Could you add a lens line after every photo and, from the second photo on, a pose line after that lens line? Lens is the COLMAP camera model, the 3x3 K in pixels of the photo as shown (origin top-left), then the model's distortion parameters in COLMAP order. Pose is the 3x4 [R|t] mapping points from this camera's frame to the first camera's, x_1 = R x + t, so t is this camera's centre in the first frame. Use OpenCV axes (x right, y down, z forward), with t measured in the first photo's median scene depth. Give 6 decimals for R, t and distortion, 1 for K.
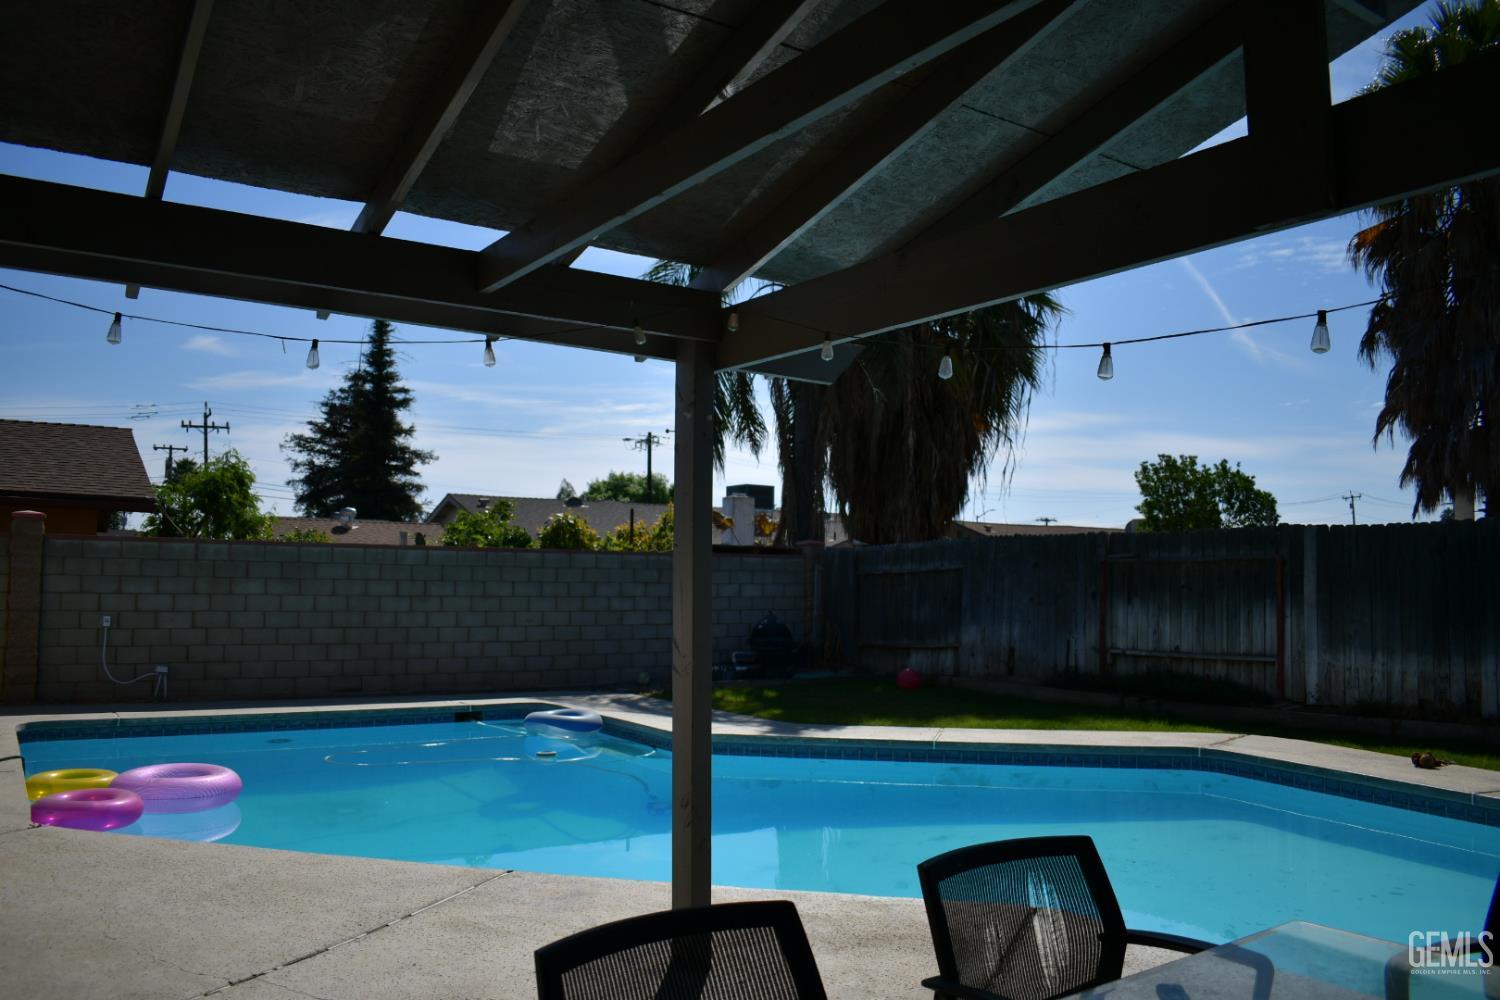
lens RADIAL K [[1167.4, 0, 755.0], [0, 1167.4, 504.6], [0, 0, 1]] dist [-0.089735, 0.002912]
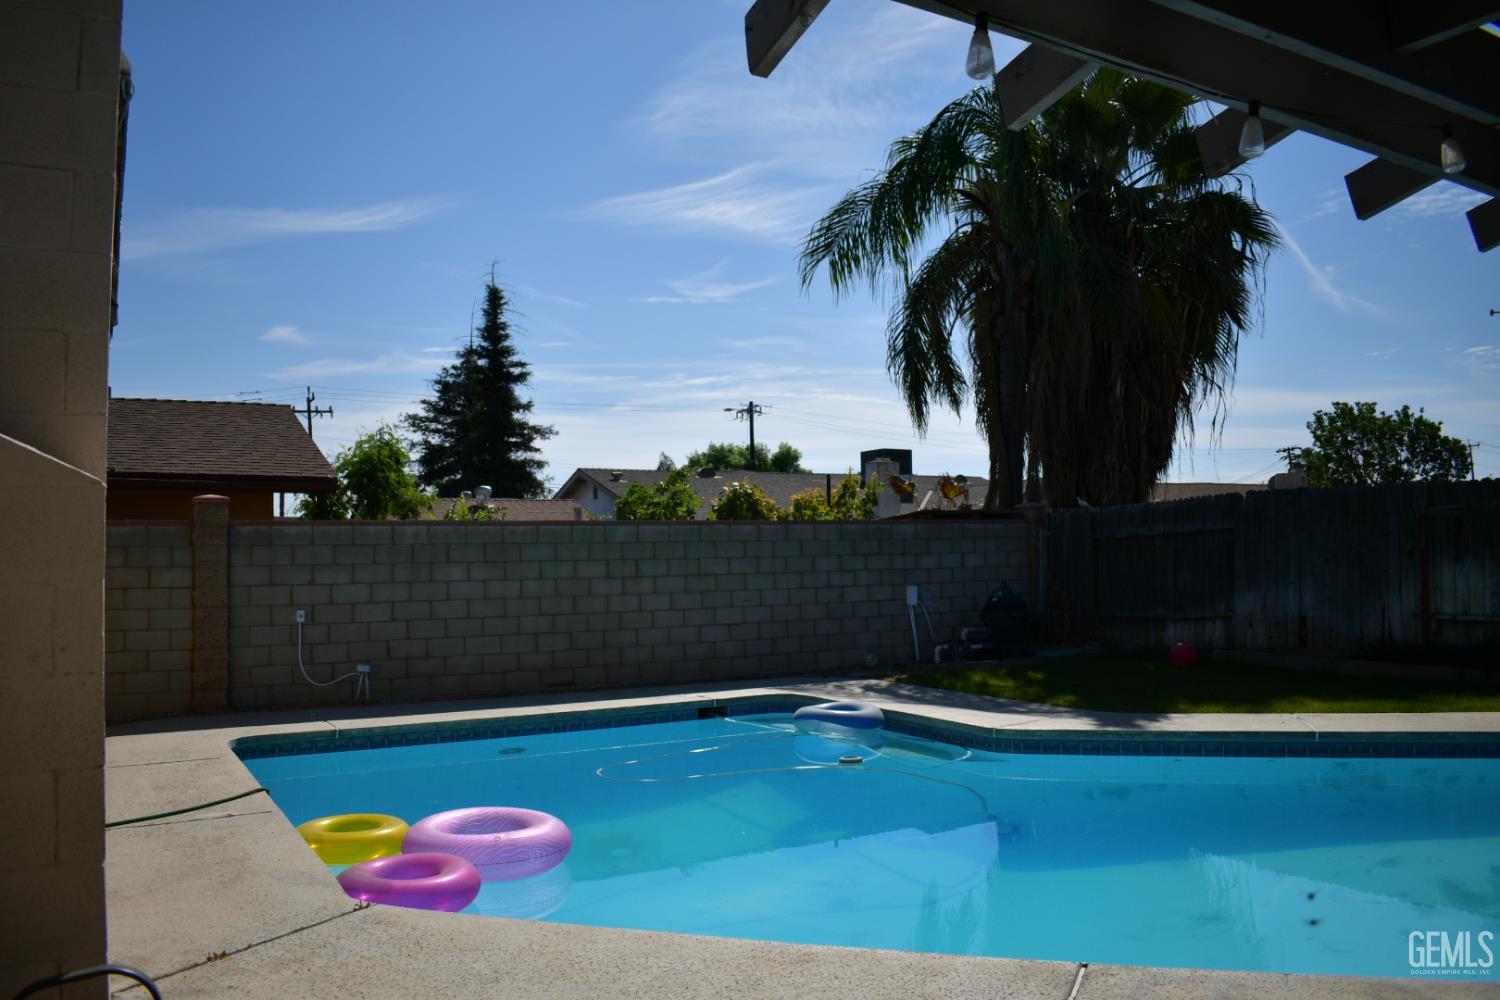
lens RADIAL K [[1167.4, 0, 755.0], [0, 1167.4, 504.6], [0, 0, 1]] dist [-0.089735, 0.002912]
pose [[0.997330, -0.030469, -0.066366, -0.098133], [0.032145, 0.999187, 0.024339, 0.003080], [0.065571, -0.026407, 0.997498, 0.079888]]
